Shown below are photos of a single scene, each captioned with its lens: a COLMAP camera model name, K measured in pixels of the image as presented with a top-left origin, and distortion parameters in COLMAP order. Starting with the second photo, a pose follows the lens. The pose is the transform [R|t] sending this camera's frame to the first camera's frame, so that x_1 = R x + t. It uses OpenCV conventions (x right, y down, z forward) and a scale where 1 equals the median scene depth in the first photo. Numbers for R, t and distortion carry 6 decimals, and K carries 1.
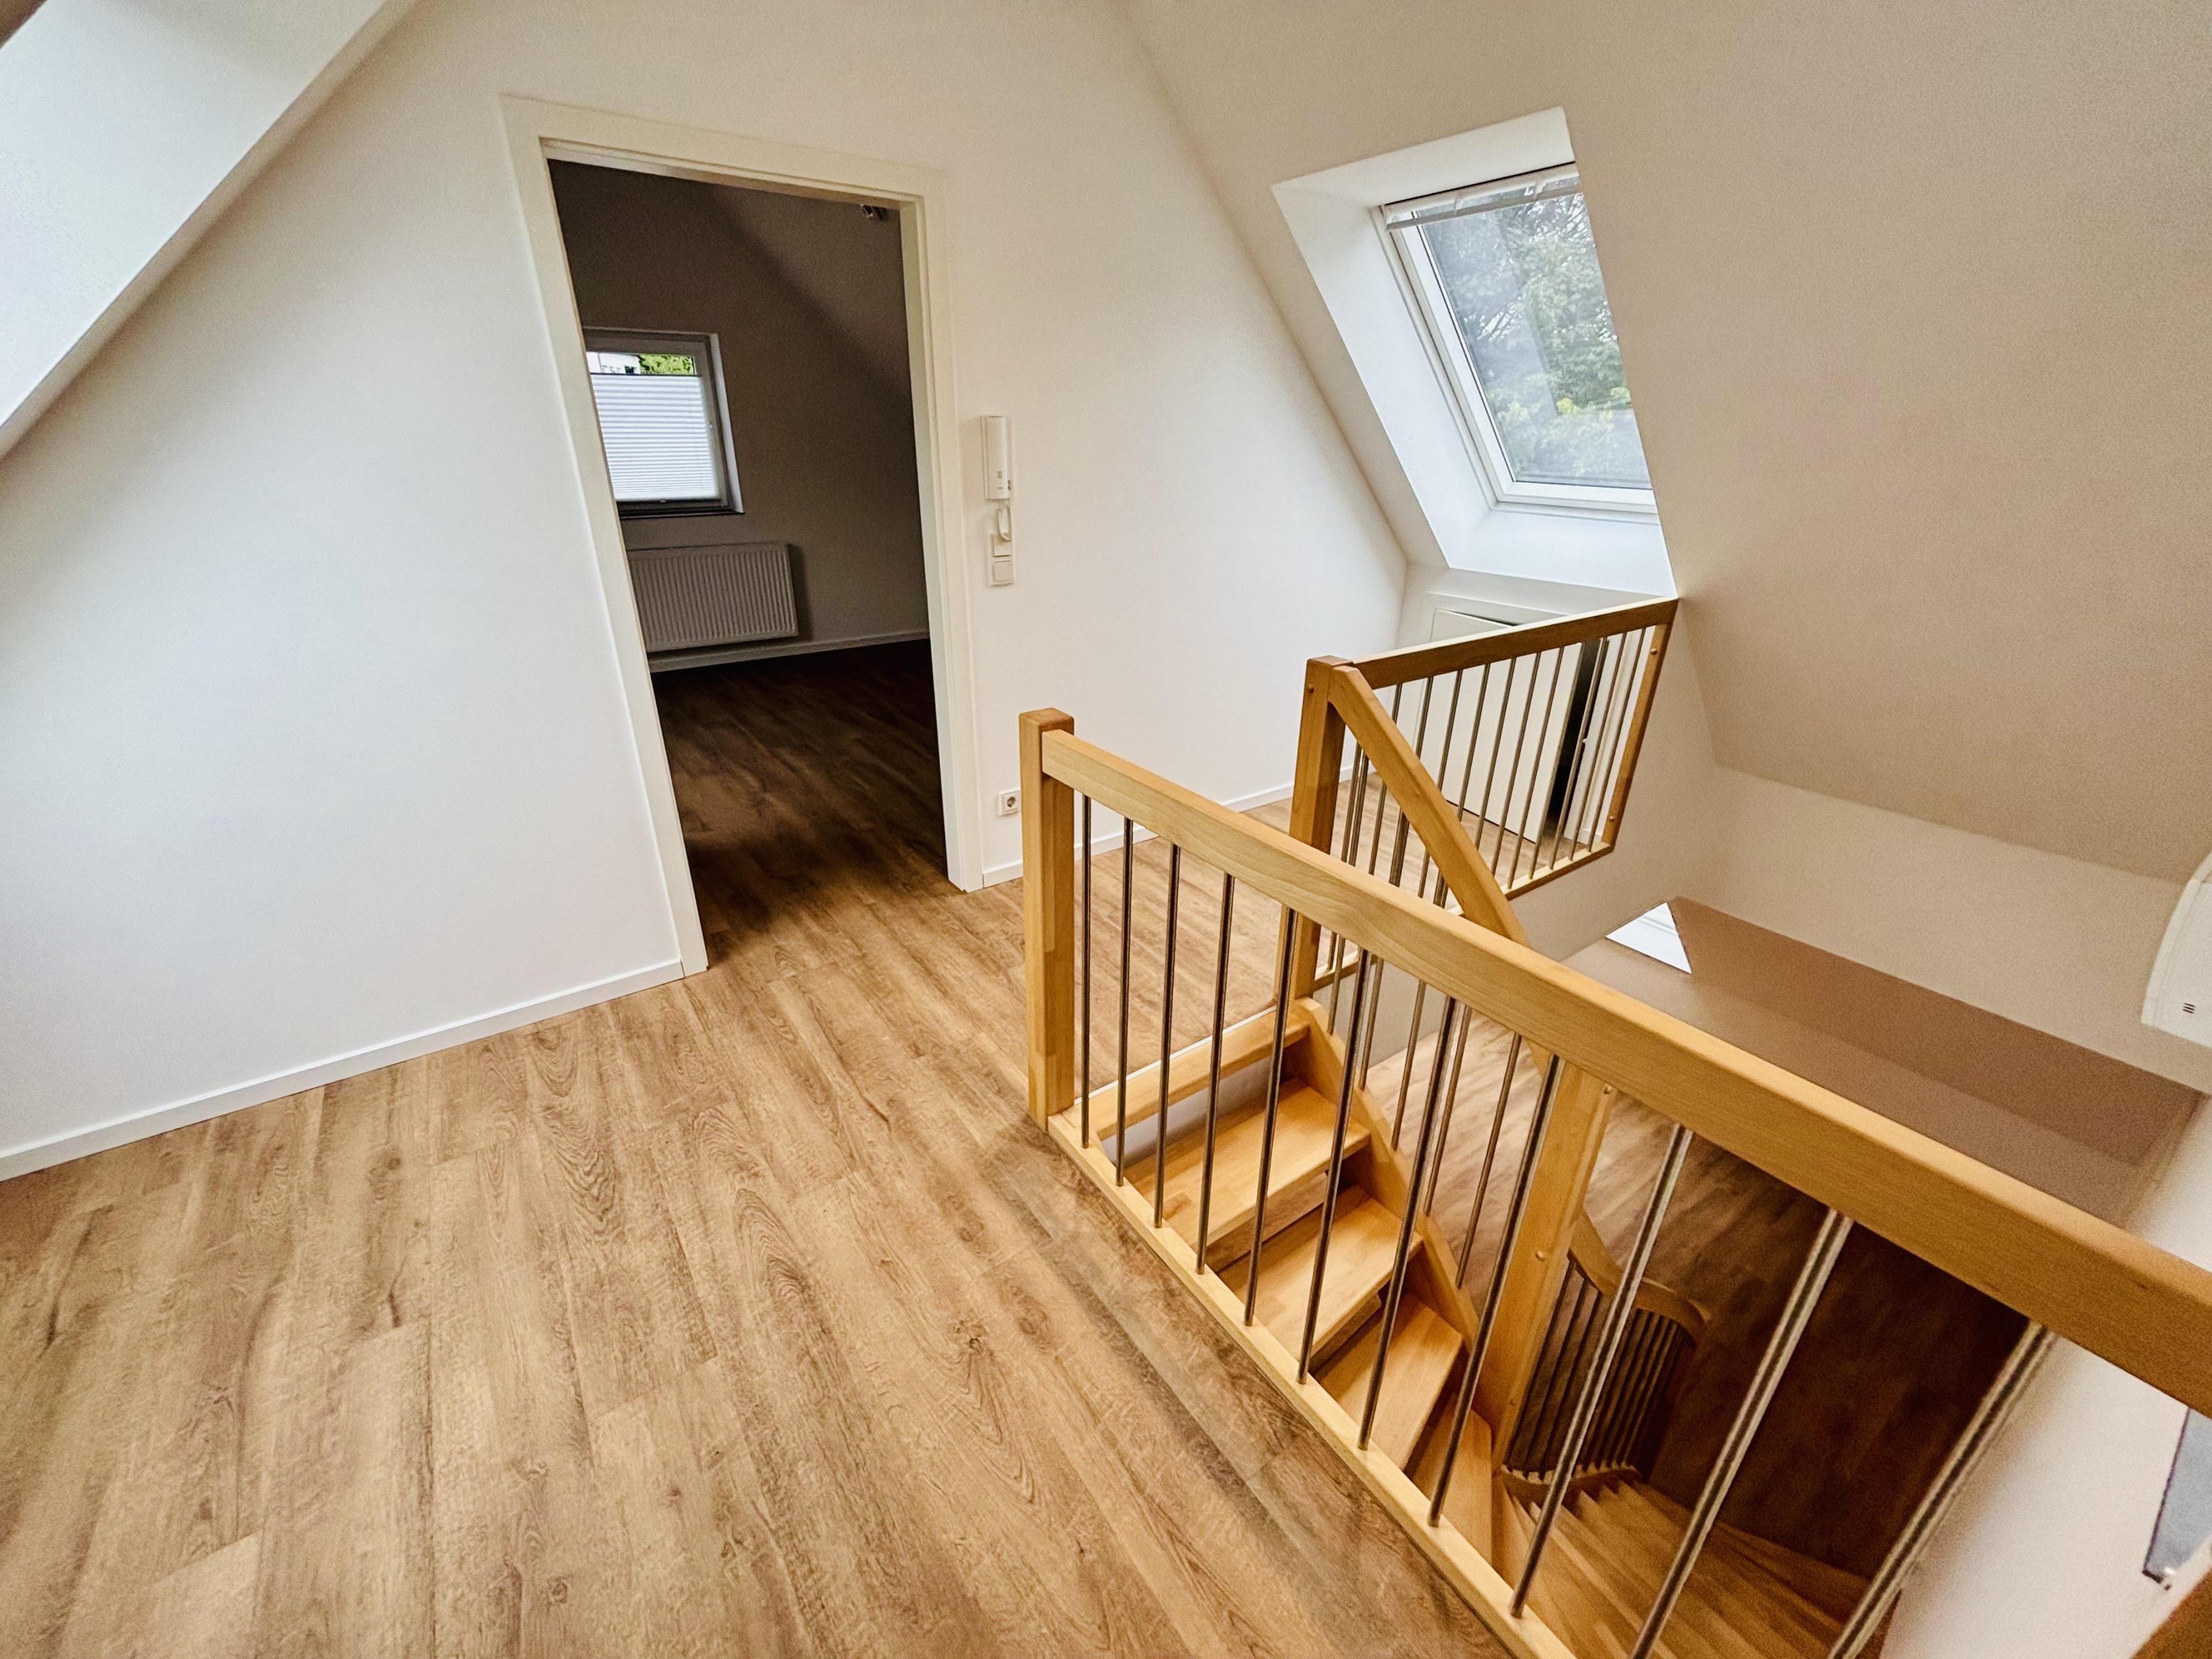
lens RADIAL K [[900.1, 0, 1104.7], [0, 900.1, 822.2], [0, 0, 1]] dist [-0.010423, 0.004755]
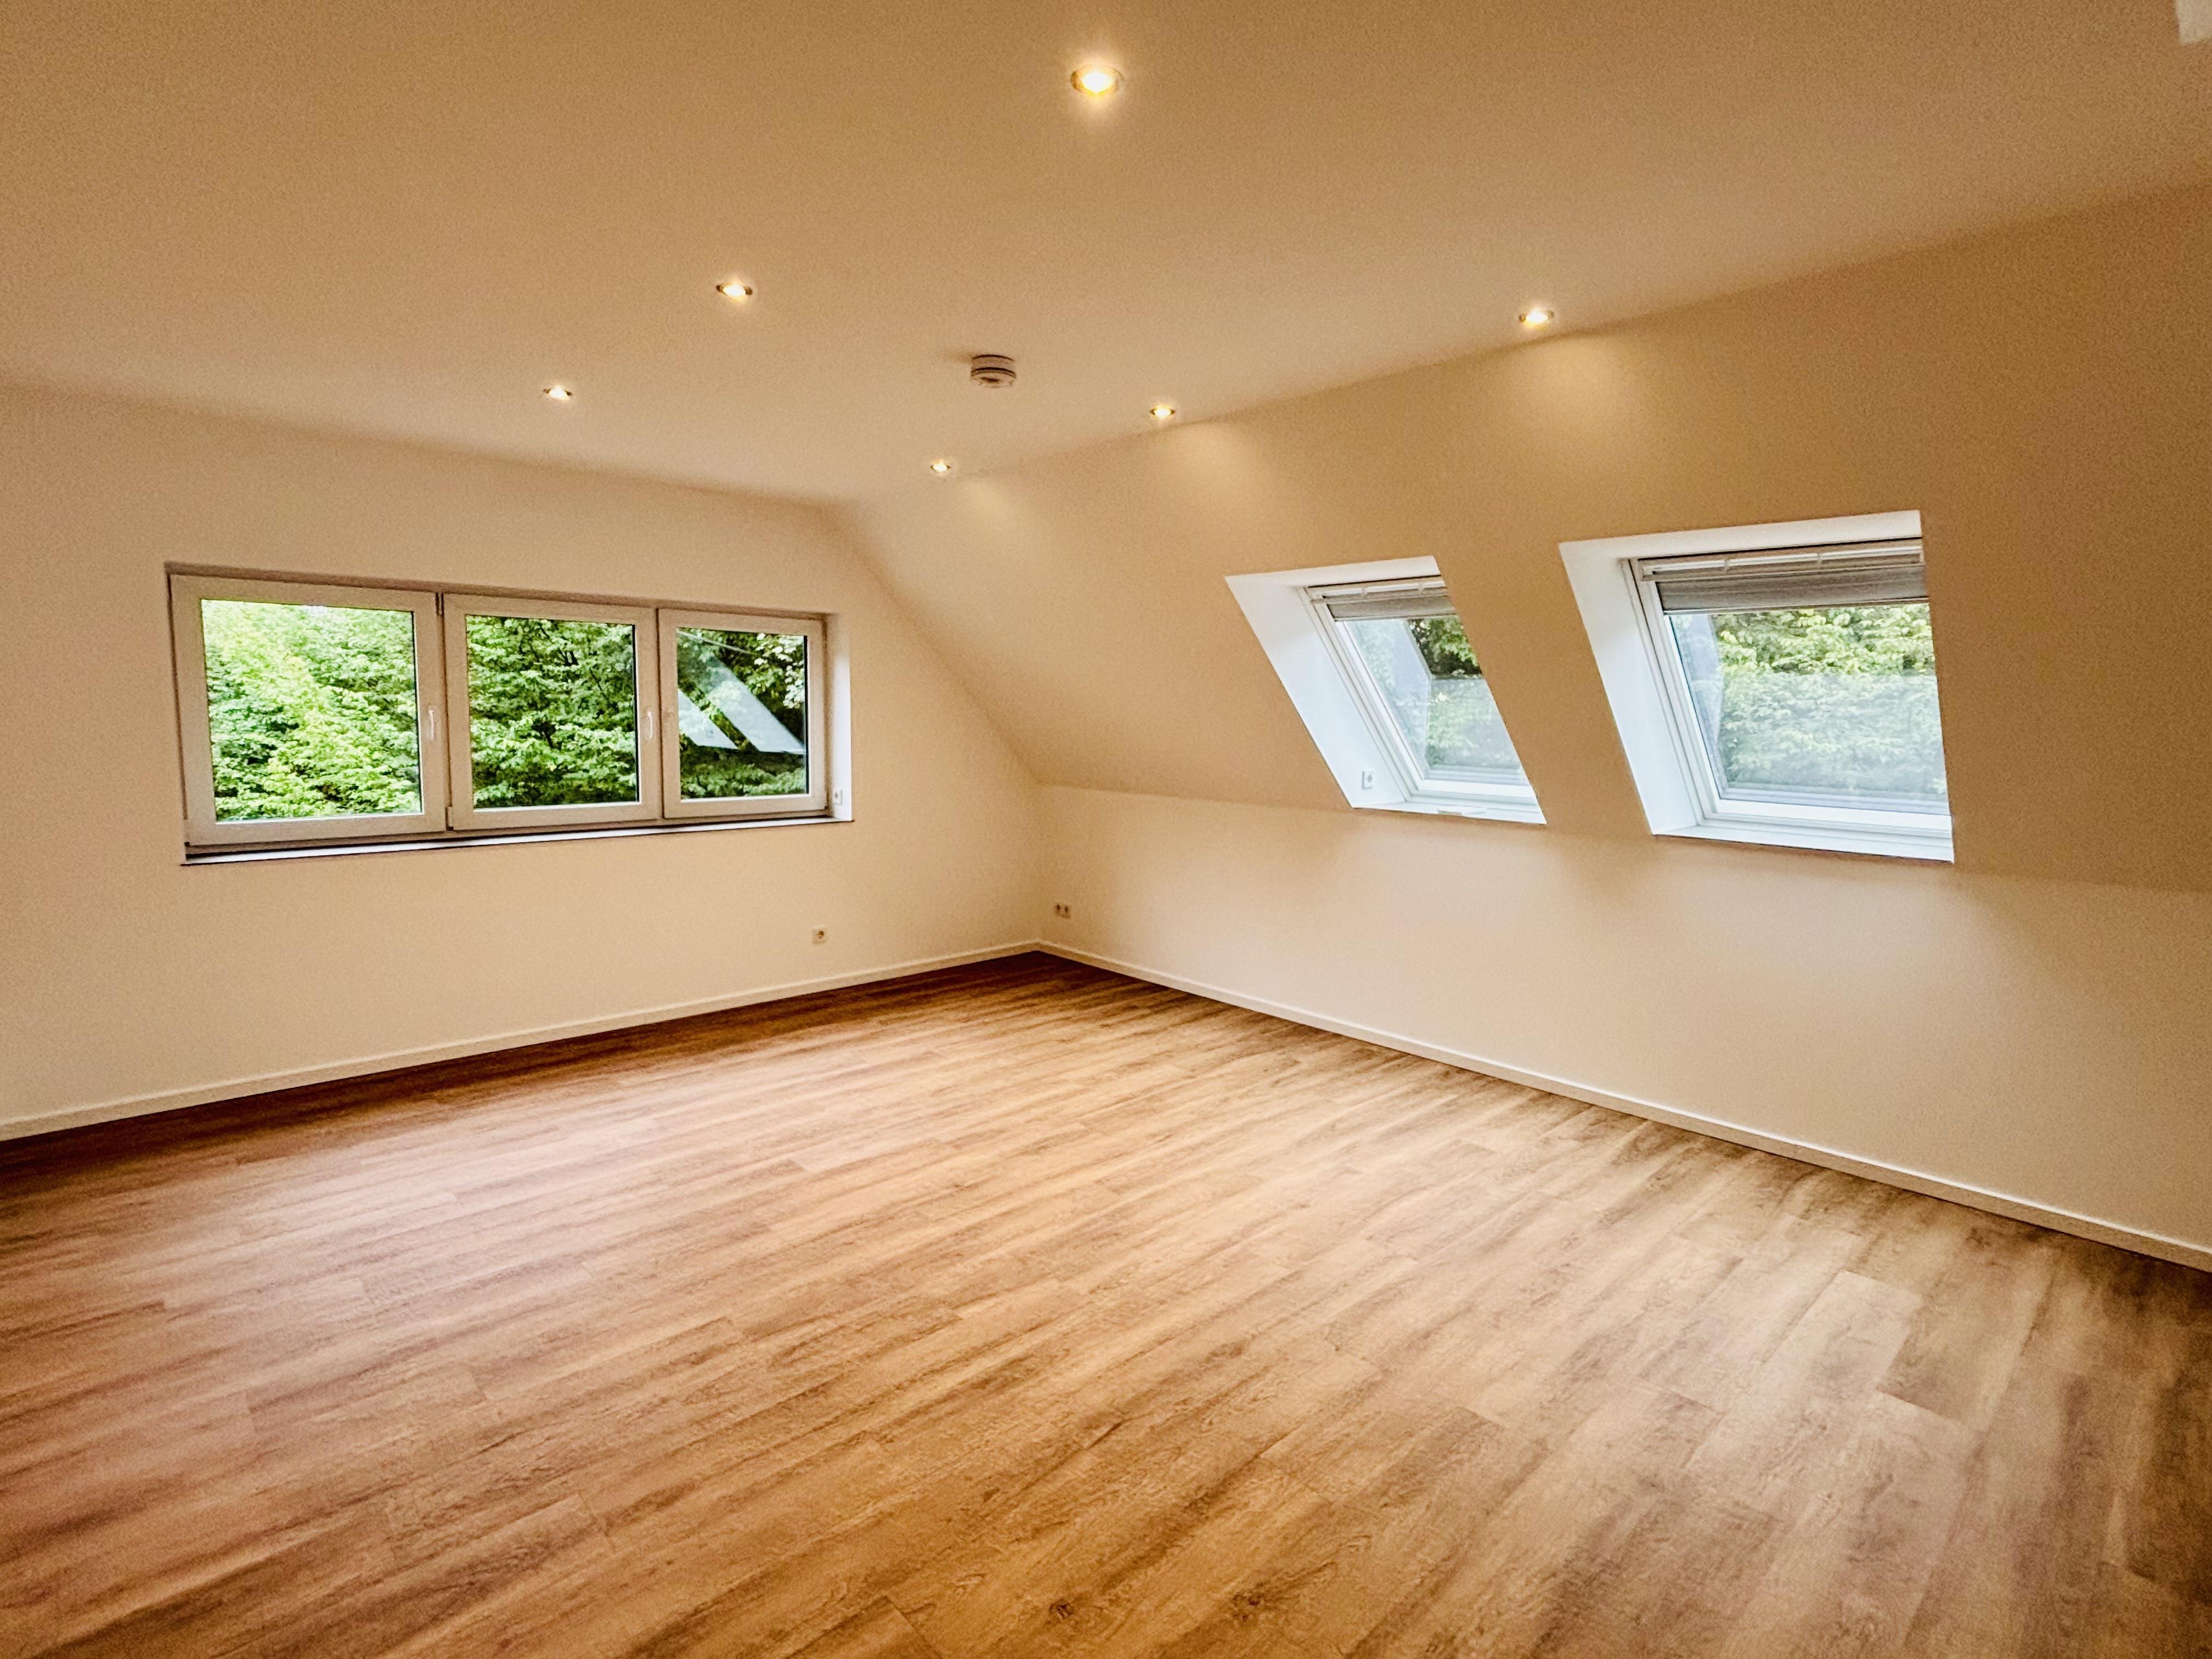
lens RADIAL K [[1091.7, 0, 1105.5], [0, 1091.7, 828.6], [0, 0, 1]] dist [-0.003444, -0.000644]
pose [[0.993562, -0.013640, 0.112470, -0.203959], [0.048642, 0.947928, -0.314748, 0.168745], [-0.102320, 0.318192, 0.942488, -0.448718]]
